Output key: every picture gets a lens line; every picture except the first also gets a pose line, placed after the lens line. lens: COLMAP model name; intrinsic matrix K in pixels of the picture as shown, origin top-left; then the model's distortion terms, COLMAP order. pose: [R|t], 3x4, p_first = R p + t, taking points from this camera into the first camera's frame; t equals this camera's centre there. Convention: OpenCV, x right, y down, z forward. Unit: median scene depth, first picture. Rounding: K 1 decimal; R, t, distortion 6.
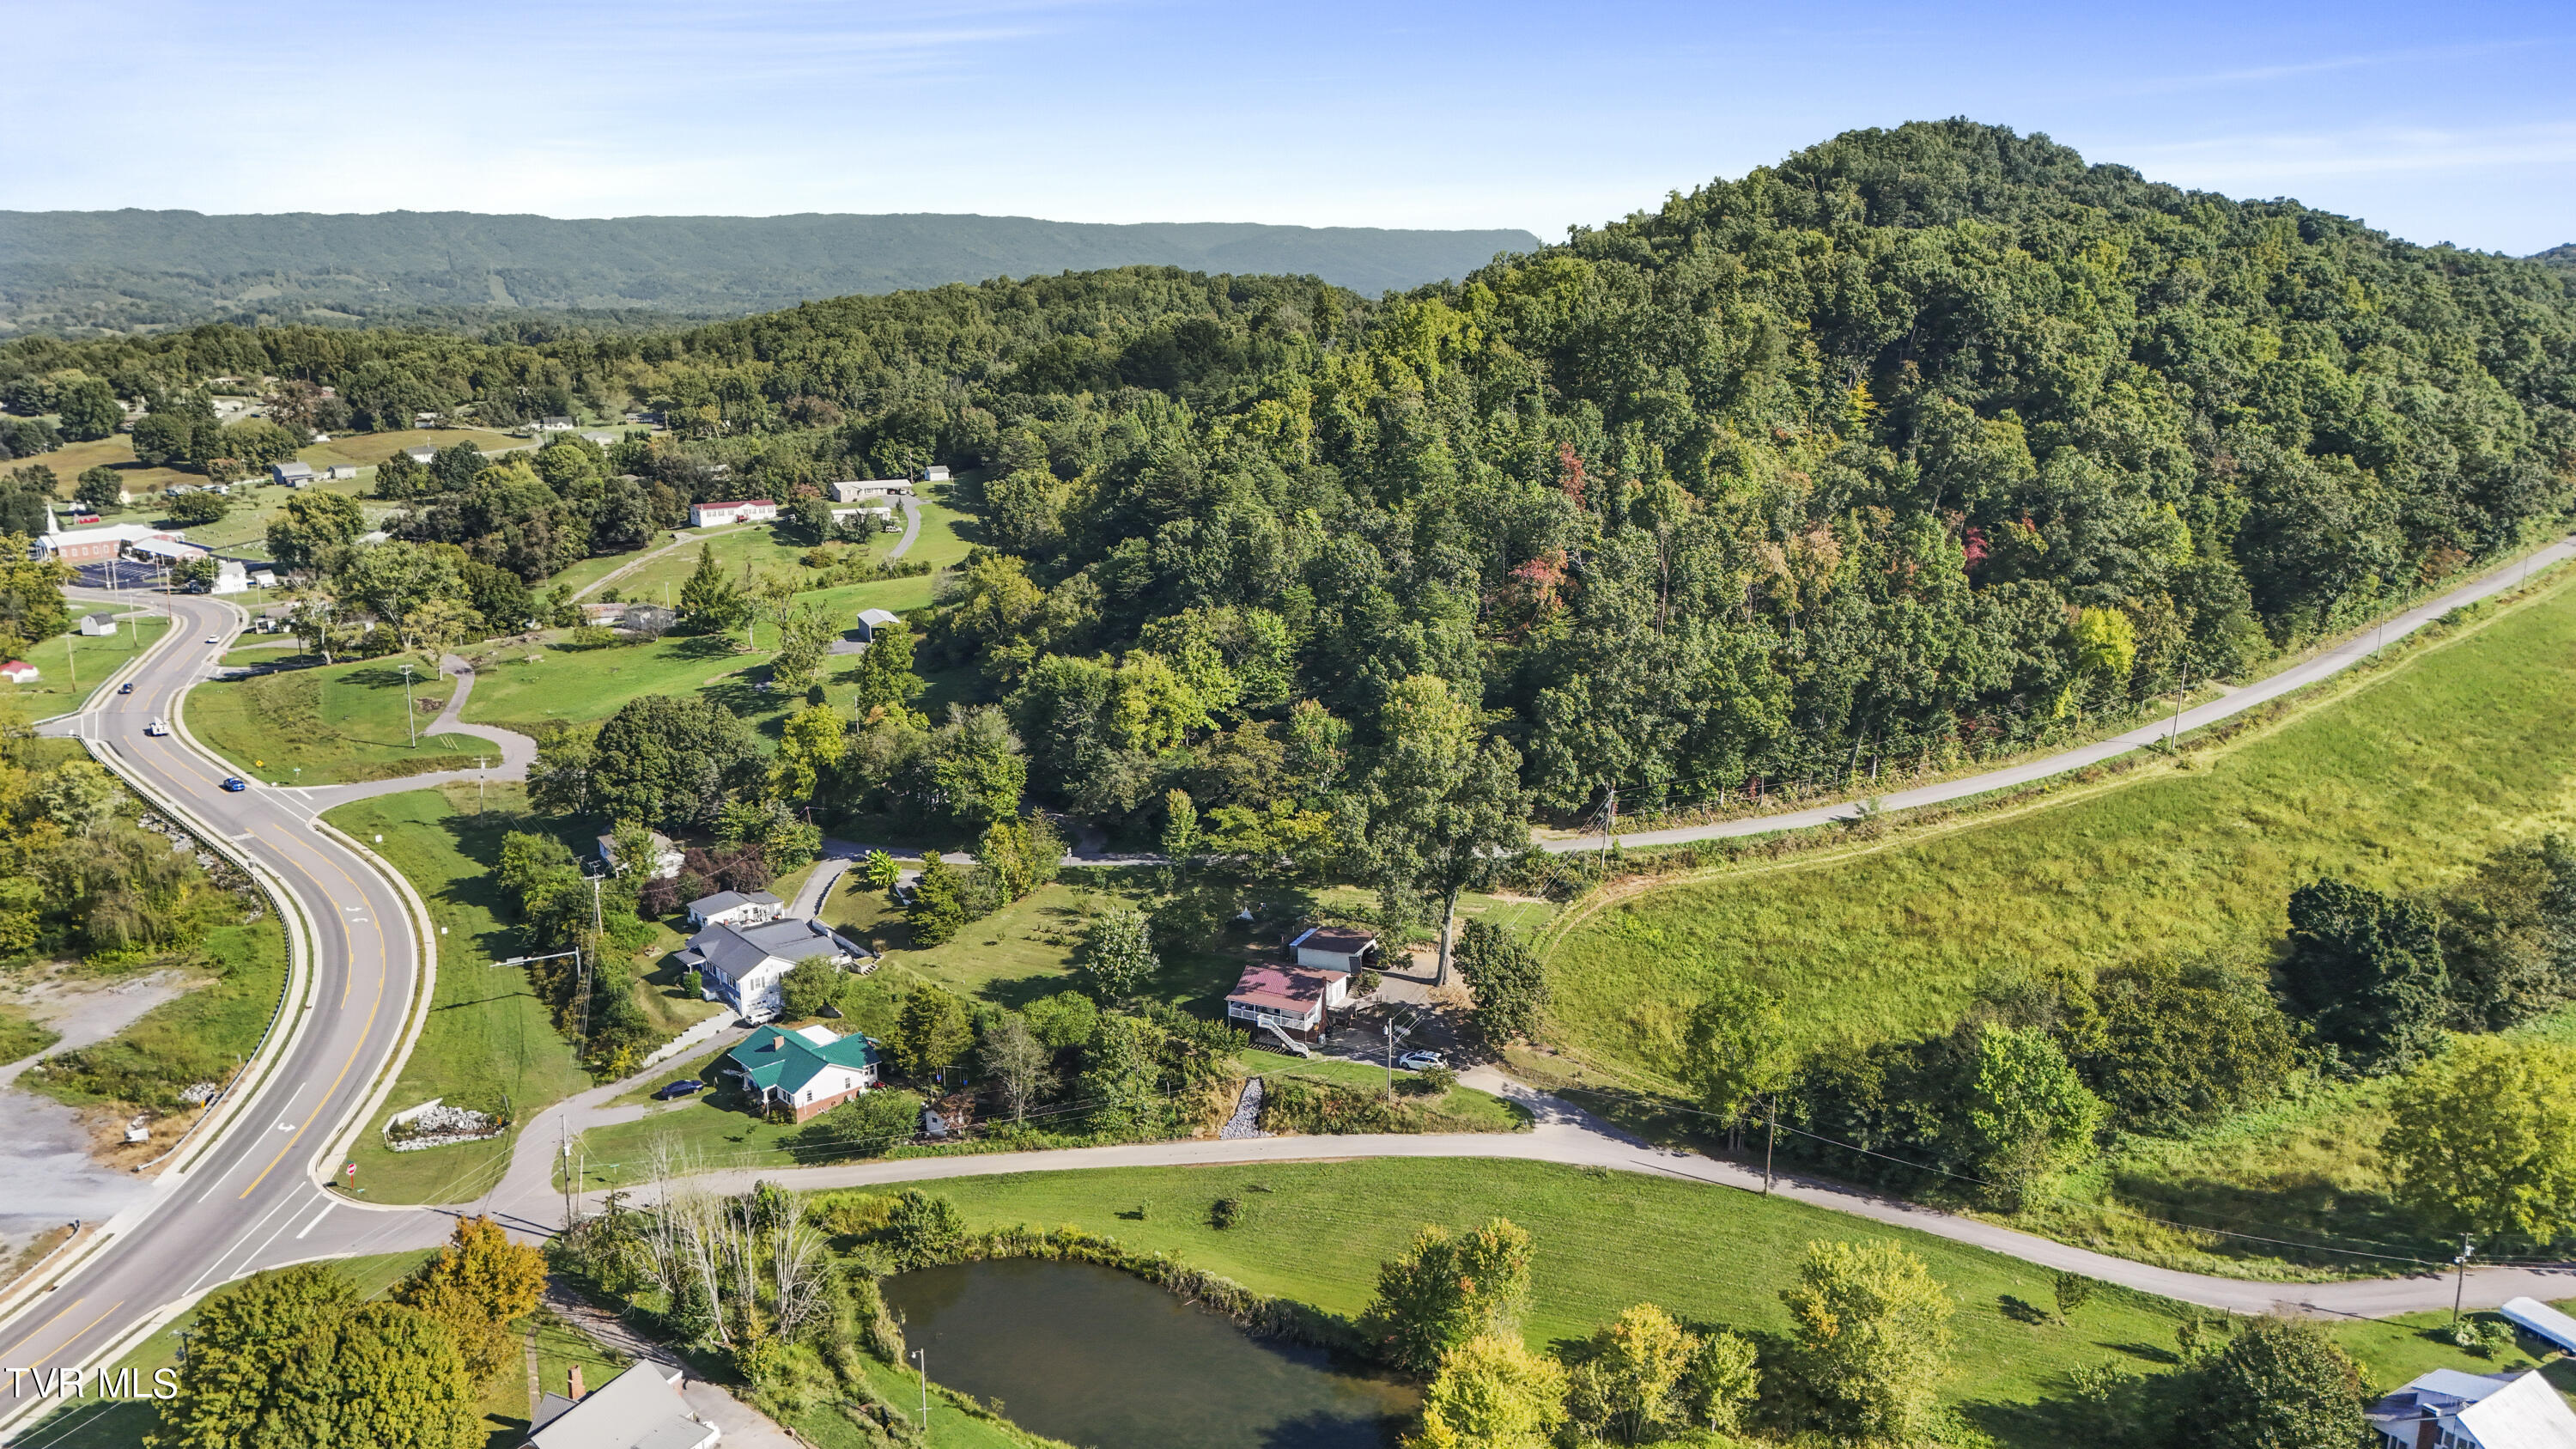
lens RADIAL K [[1860.8, 0, 1296.1], [0, 1860.8, 726.6], [0, 0, 1]] dist [0.050633, -0.032467]
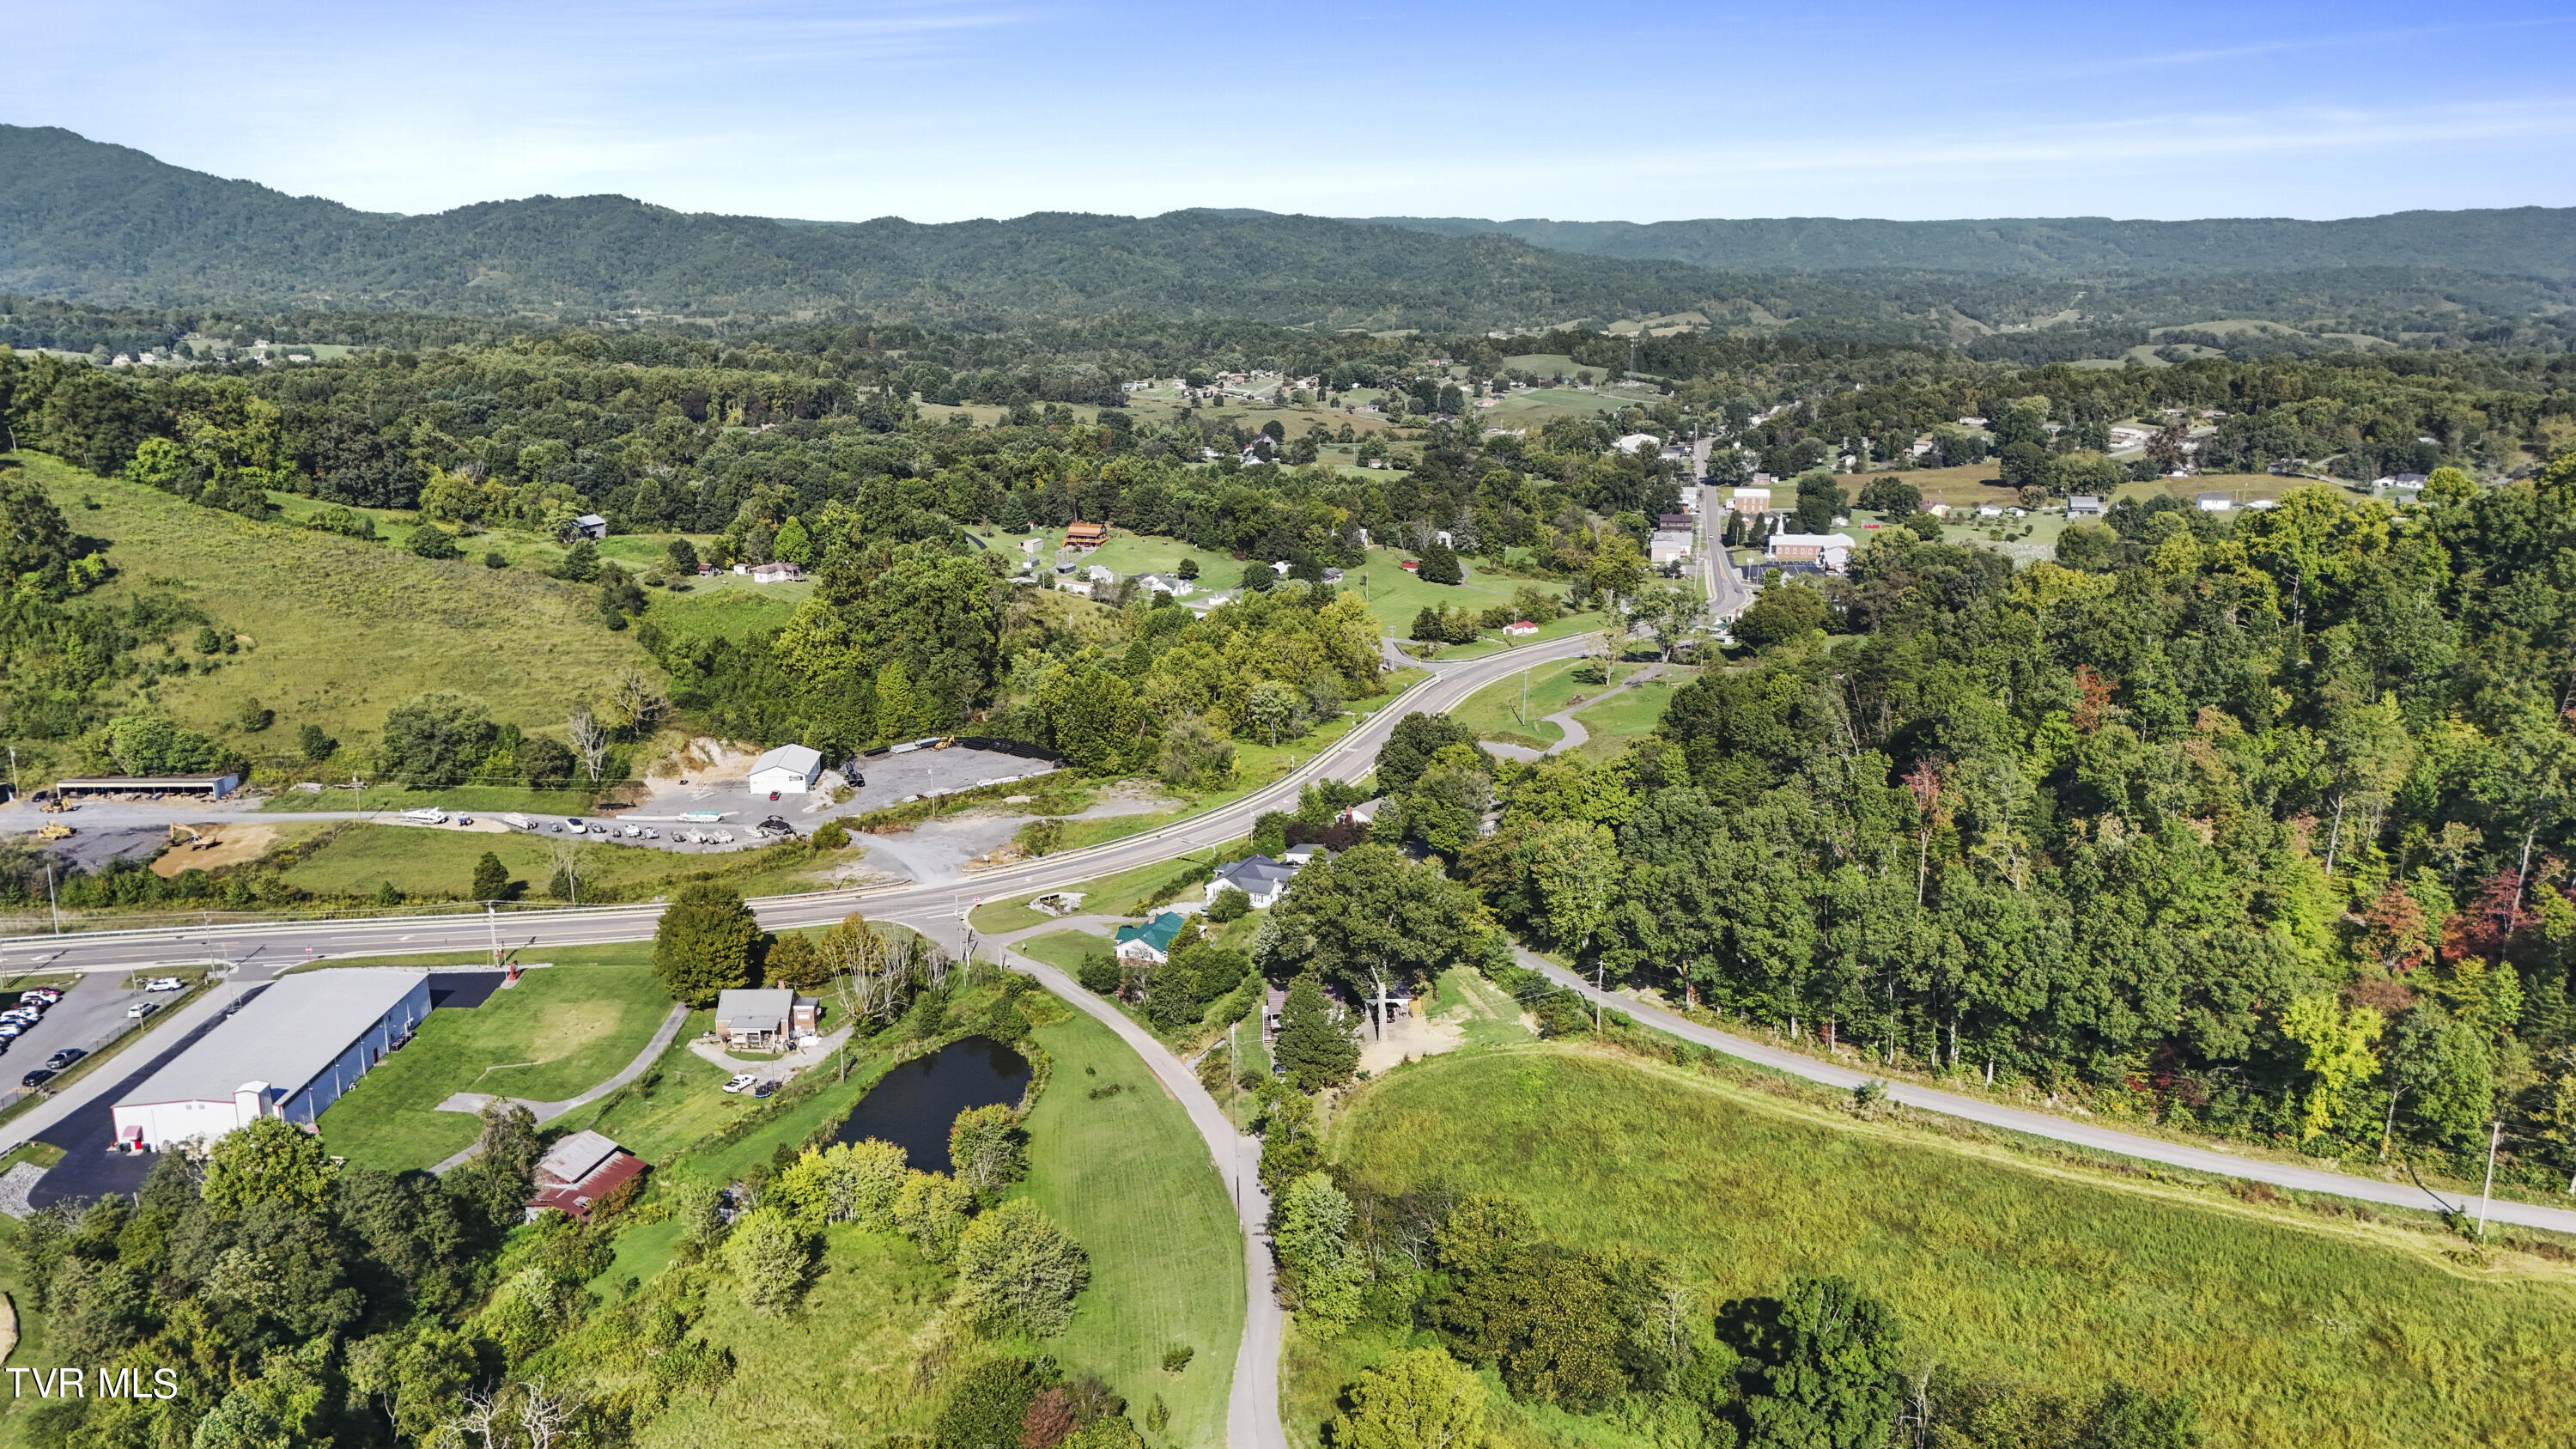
lens RADIAL K [[1860.8, 0, 1296.2], [0, 1860.8, 733.5], [0, 0, 1]] dist [0.050633, -0.032467]
pose [[0.454274, 0.221541, -0.862876, 0.867169], [-0.218382, 0.966725, 0.133234, -0.175295], [0.863681, 0.127911, 0.487539, 0.240316]]
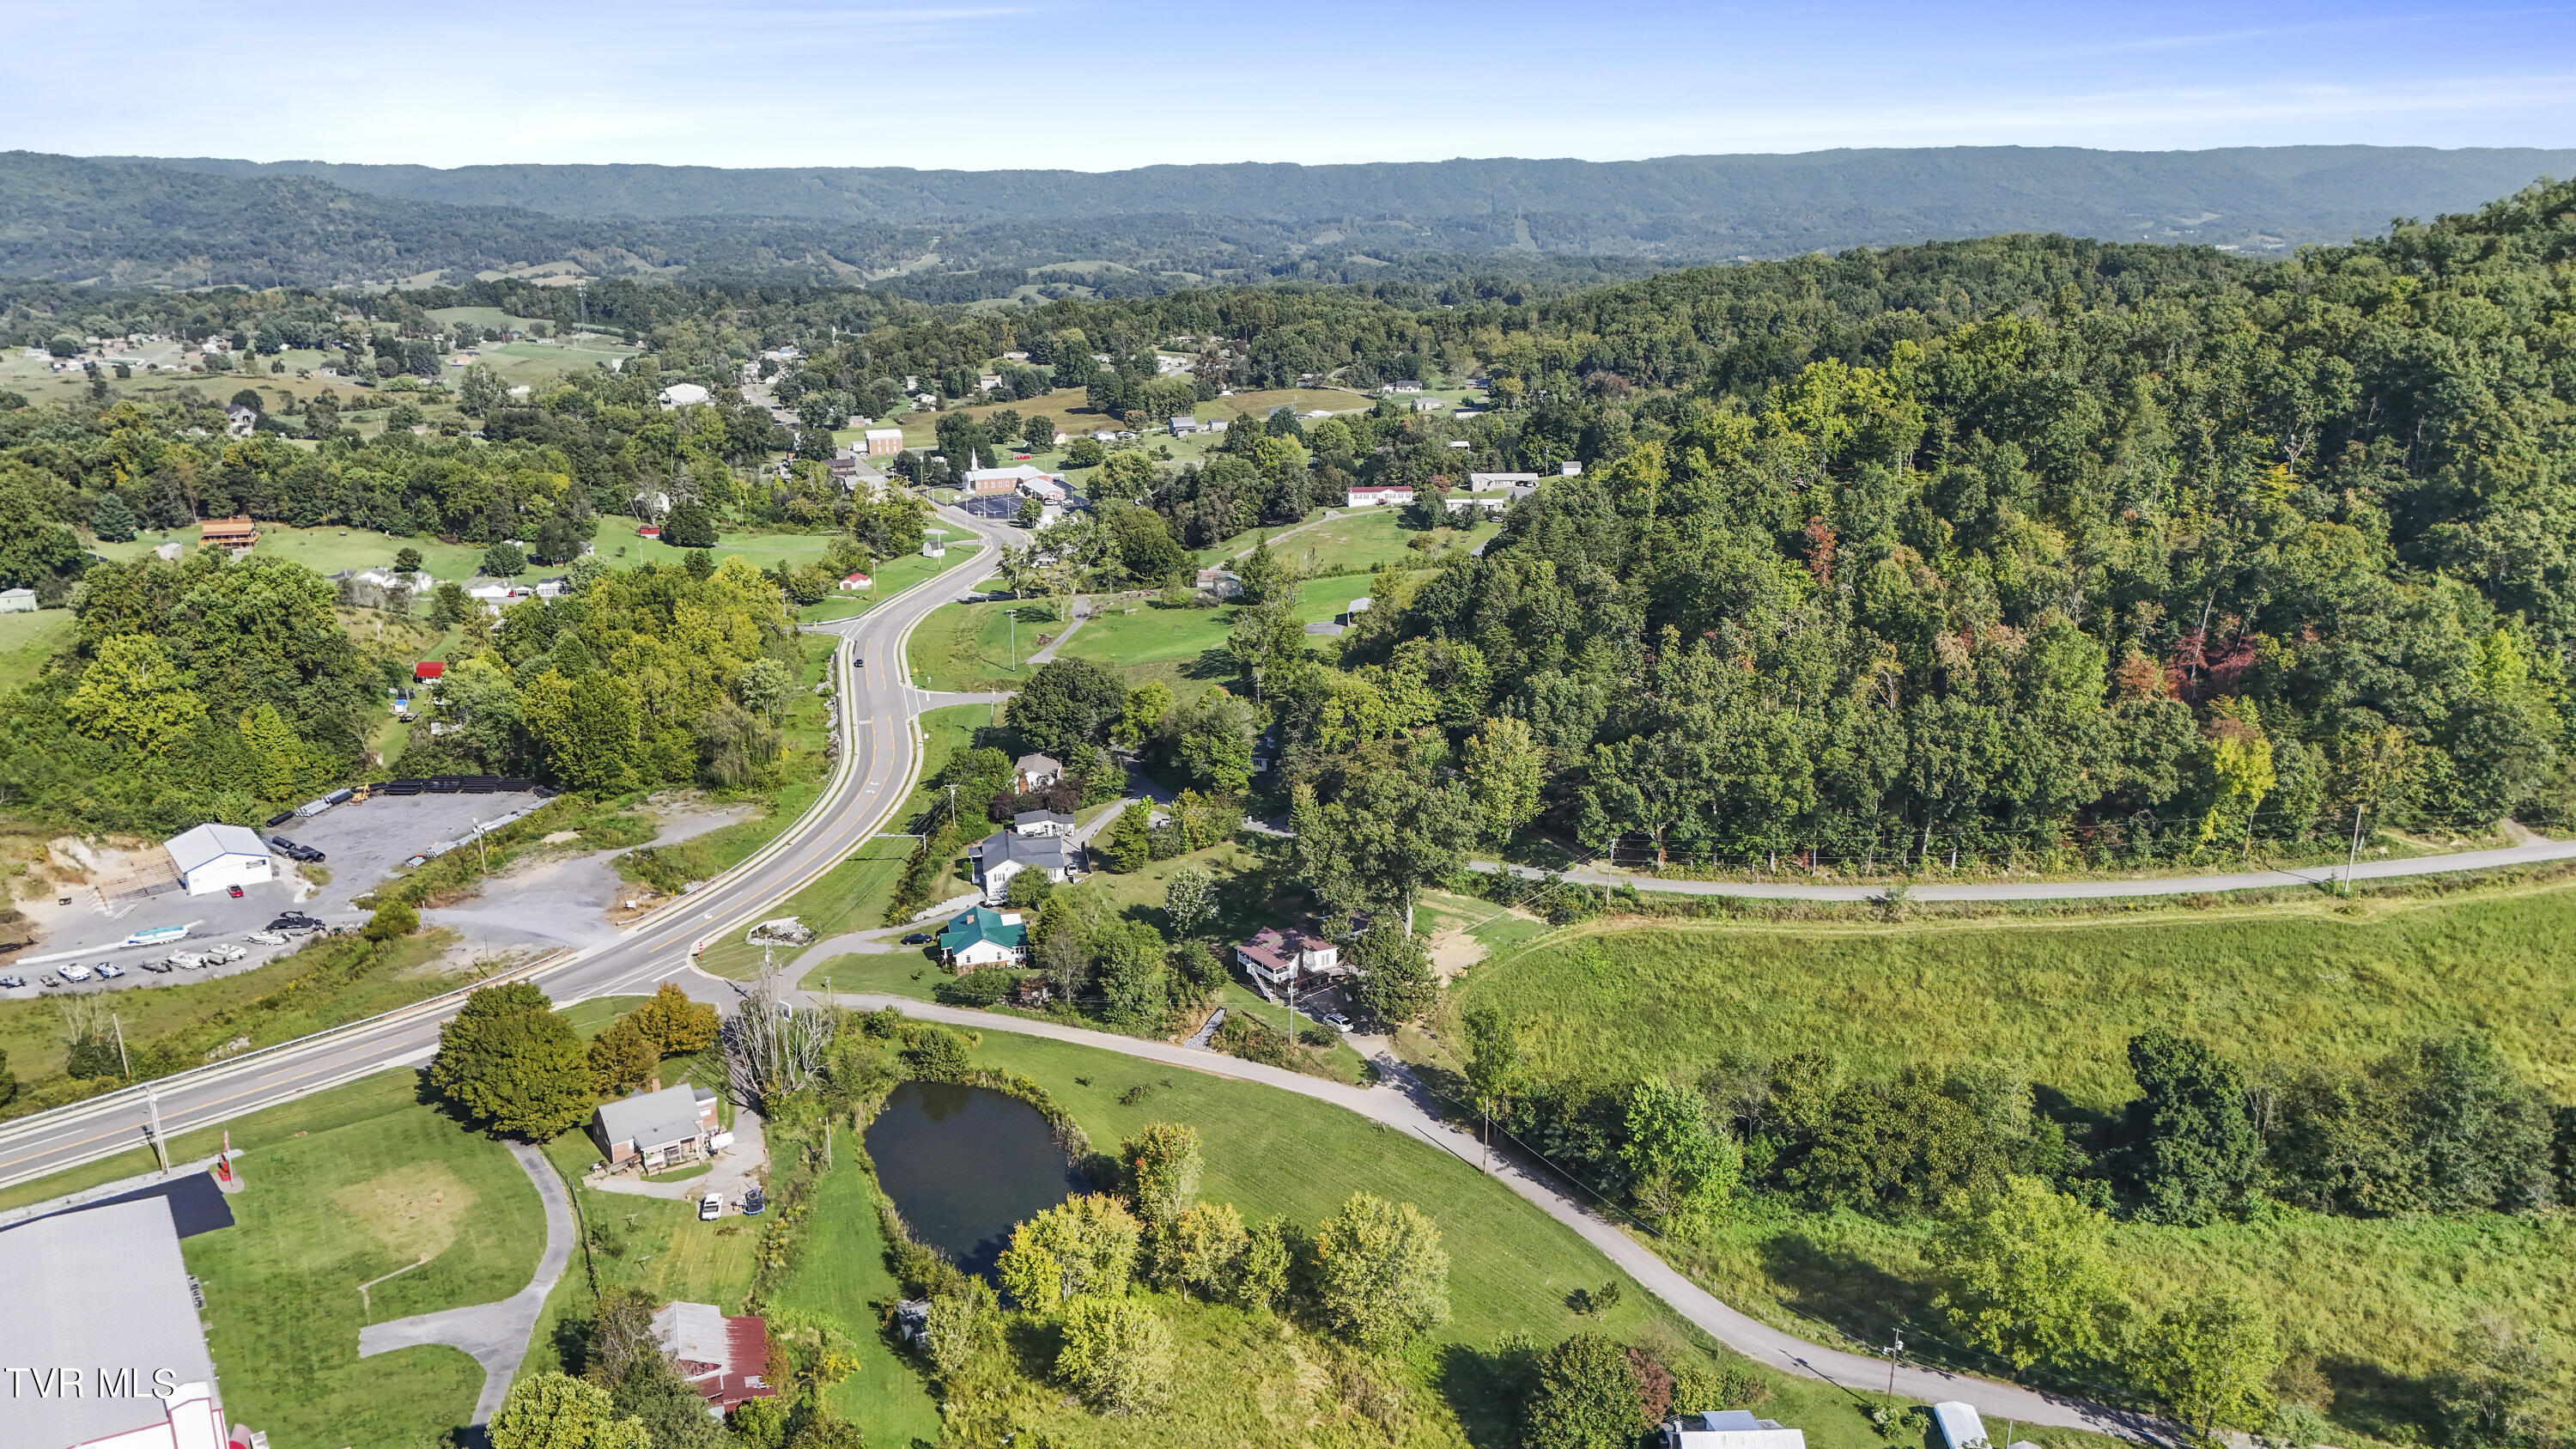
lens RADIAL K [[1860.8, 0, 1290.2], [0, 1860.8, 726.9], [0, 0, 1]] dist [0.050633, -0.032467]
pose [[0.869722, 0.128343, -0.476563, 0.459419], [-0.113705, 0.991727, 0.059571, -0.068936], [0.480266, 0.002377, 0.877120, -0.100155]]
